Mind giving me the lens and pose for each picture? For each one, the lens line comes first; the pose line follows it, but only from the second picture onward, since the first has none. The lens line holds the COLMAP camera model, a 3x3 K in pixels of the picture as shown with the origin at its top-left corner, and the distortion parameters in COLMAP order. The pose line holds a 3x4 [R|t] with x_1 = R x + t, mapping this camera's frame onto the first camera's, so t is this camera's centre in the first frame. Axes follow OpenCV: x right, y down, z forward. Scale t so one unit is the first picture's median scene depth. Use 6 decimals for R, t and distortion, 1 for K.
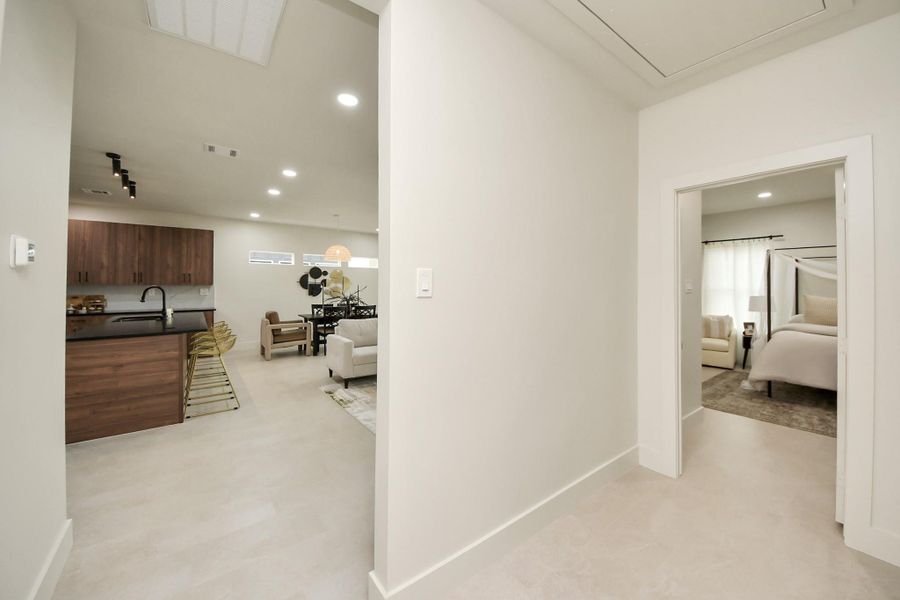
lens RADIAL K [[350.0, 0, 447.0], [0, 350.0, 287.9], [0, 0, 1]] dist [0.000207, -0.000030]
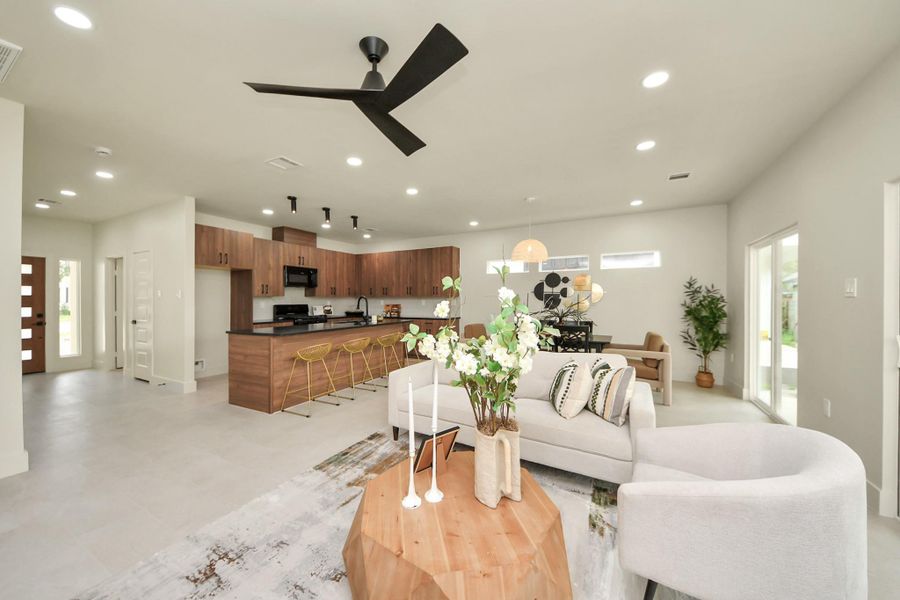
lens RADIAL K [[319.7, 0, 443.5], [0, 319.7, 303.7], [0, 0, 1]] dist [0.000778, -0.008115]
pose [[0.431883, 0.008033, -0.901894, 0.229806], [-0.003153, 0.999968, 0.007397, 0.008704], [0.901924, -0.000351, 0.431894, 0.576692]]
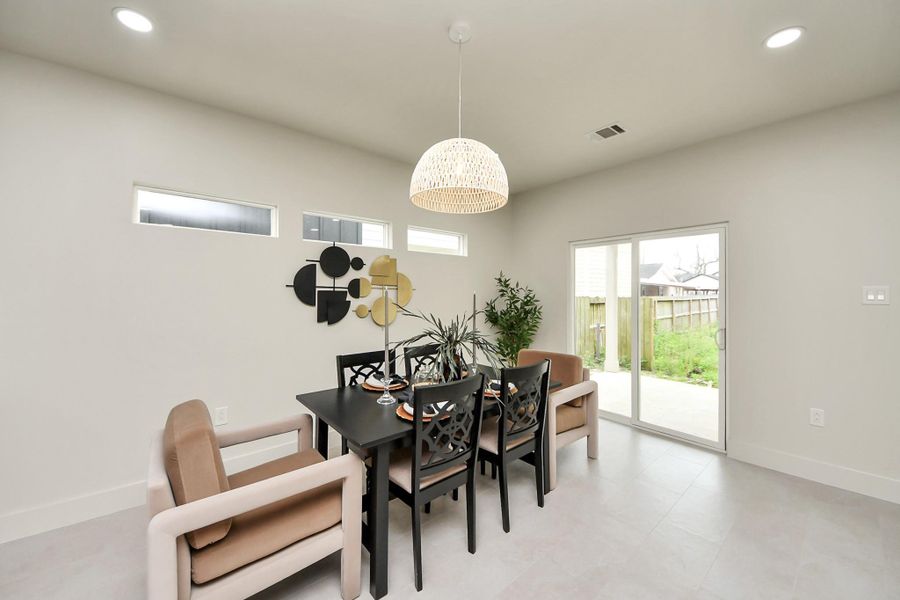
lens RADIAL K [[350.0, 0, 447.0], [0, 350.0, 287.9], [0, 0, 1]] dist [0.000207, -0.000030]
pose [[0.997167, -0.002870, 0.075166, -0.359565], [0.003670, 0.999938, -0.010501, -0.013028], [-0.075132, 0.010747, 0.997116, 0.778121]]
